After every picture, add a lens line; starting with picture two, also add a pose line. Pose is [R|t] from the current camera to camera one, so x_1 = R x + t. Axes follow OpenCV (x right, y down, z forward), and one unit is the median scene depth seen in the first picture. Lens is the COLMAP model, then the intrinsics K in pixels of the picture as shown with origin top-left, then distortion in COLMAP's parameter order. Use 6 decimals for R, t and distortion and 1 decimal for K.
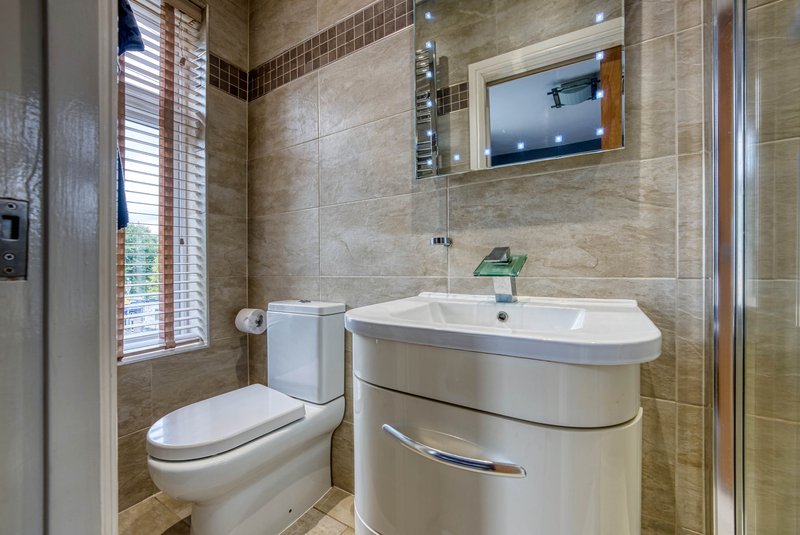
lens RADIAL K [[324.8, 0, 402.3], [0, 324.8, 266.0], [0, 0, 1]] dist [-0.010795, 0.000182]
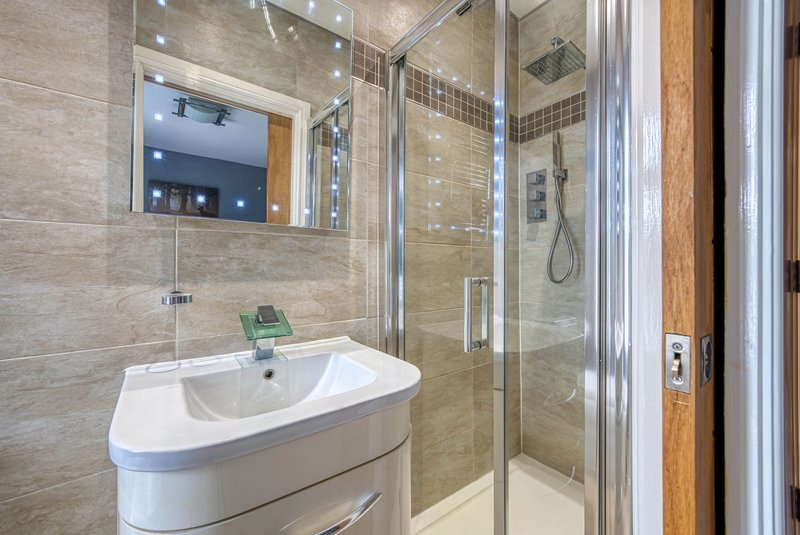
lens RADIAL K [[324.8, 0, 402.3], [0, 324.8, 266.0], [0, 0, 1]] dist [-0.010795, 0.000182]
pose [[0.352500, 0.011533, 0.935741, -0.471855], [-0.004272, 0.999933, -0.010715, -0.165313], [-0.935802, -0.000221, 0.352526, 0.226961]]
